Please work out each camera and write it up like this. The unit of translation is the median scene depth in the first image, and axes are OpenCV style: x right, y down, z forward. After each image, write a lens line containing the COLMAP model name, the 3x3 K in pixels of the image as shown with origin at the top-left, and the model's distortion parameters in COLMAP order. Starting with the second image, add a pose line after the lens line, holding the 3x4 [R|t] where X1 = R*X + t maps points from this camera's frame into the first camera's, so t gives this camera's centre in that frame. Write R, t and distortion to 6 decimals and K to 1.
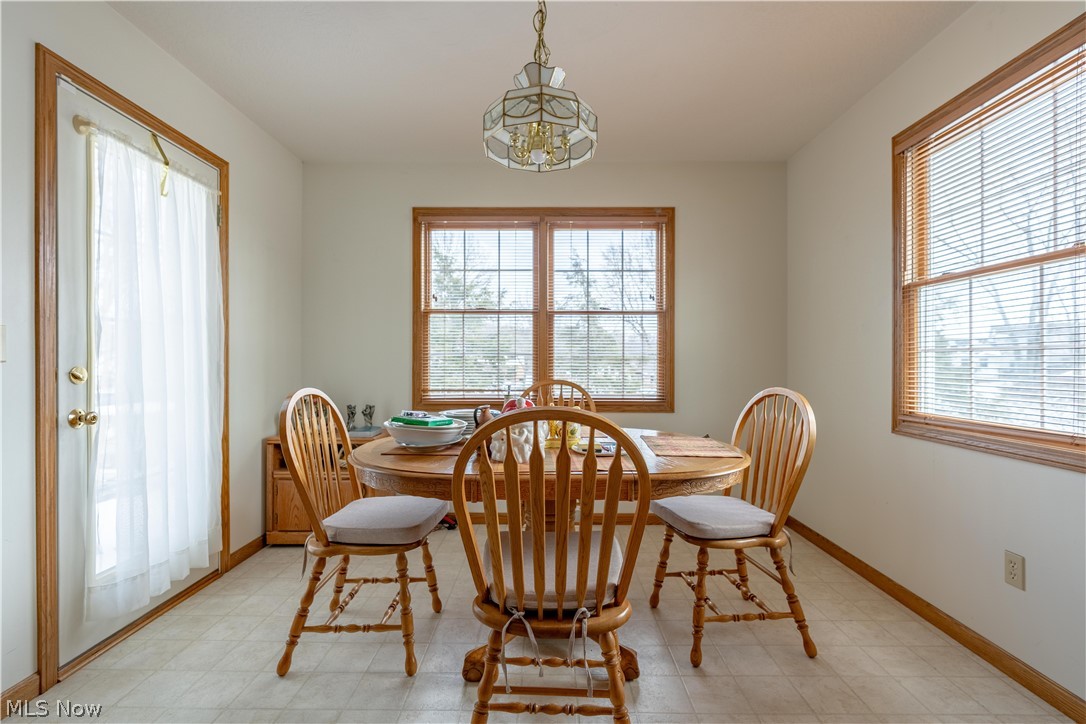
lens RADIAL K [[492.1, 0, 545.3], [0, 492.1, 366.4], [0, 0, 1]] dist [-0.005381, 0.001102]
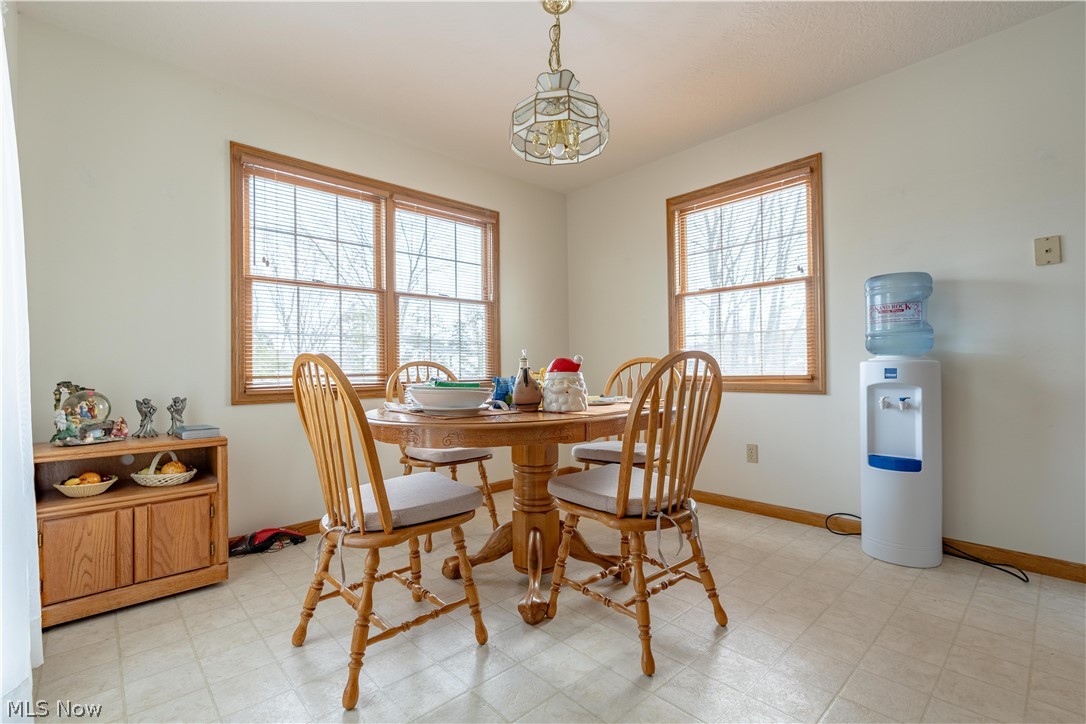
lens RADIAL K [[492.1, 0, 563.1], [0, 492.1, 356.6], [0, 0, 1]] dist [-0.005381, 0.001102]
pose [[0.718848, 0.006152, 0.695140, -0.417442], [0.019312, 0.999398, -0.028815, 0.046600], [-0.694899, 0.034139, 0.718296, 0.088421]]
